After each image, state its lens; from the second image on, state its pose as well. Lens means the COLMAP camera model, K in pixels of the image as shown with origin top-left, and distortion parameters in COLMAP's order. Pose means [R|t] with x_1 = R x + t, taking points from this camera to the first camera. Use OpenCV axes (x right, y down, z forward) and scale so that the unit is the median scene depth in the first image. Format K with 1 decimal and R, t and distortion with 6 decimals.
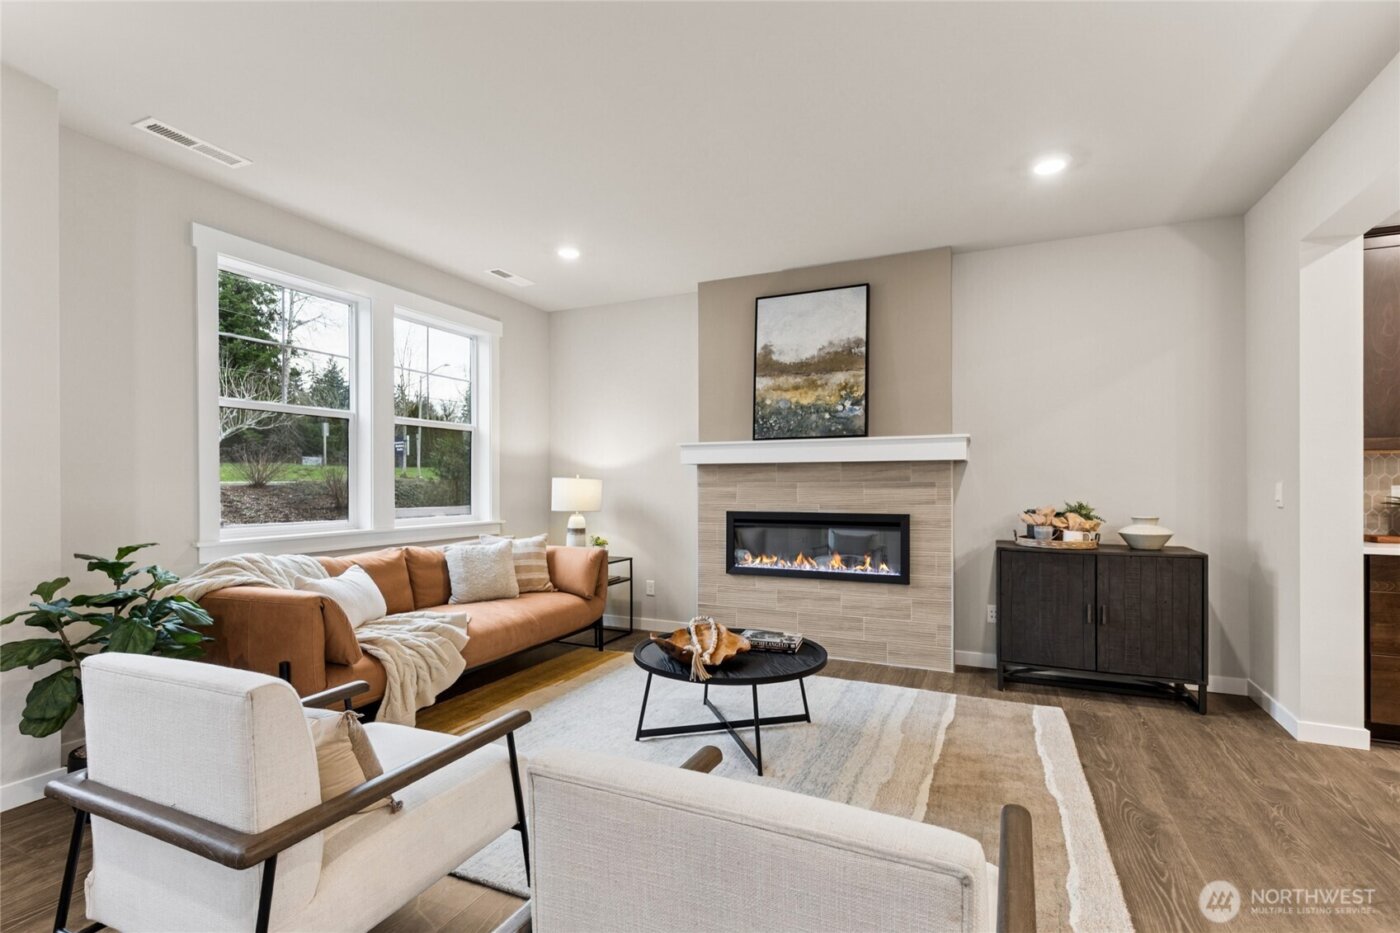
lens RADIAL K [[640.0, 0, 705.7], [0, 640.0, 477.8], [0, 0, 1]] dist [0.014038, -0.002743]
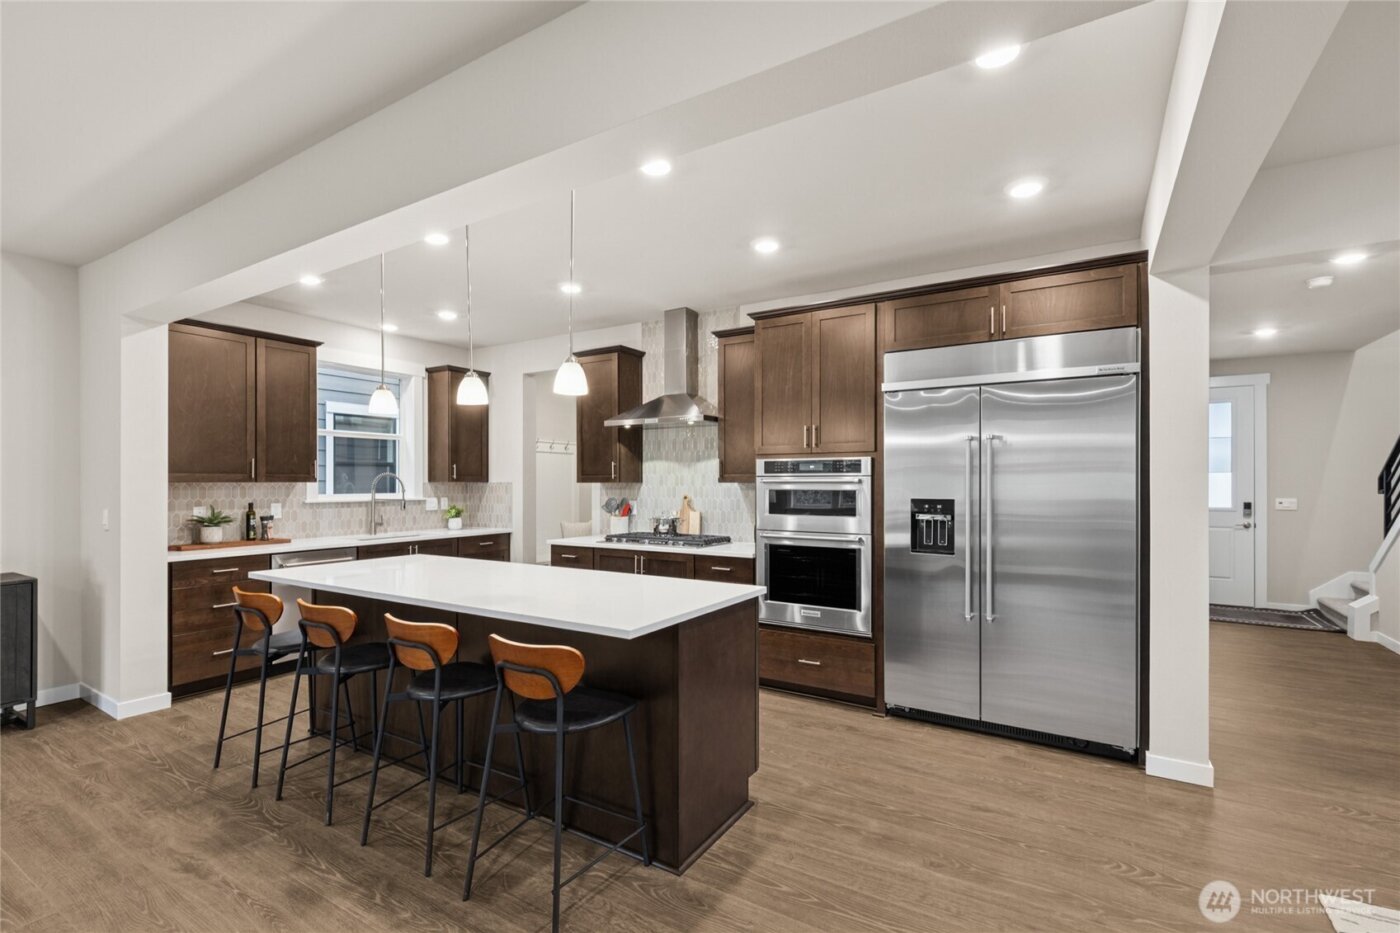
lens RADIAL K [[640.0, 0, 694.4], [0, 640.0, 484.6], [0, 0, 1]] dist [0.014038, -0.002743]
pose [[0.140455, -0.001467, 0.990086, -0.110062], [-0.008221, 0.999963, 0.002648, -0.039711], [-0.990053, -0.008512, 0.140437, -0.189477]]
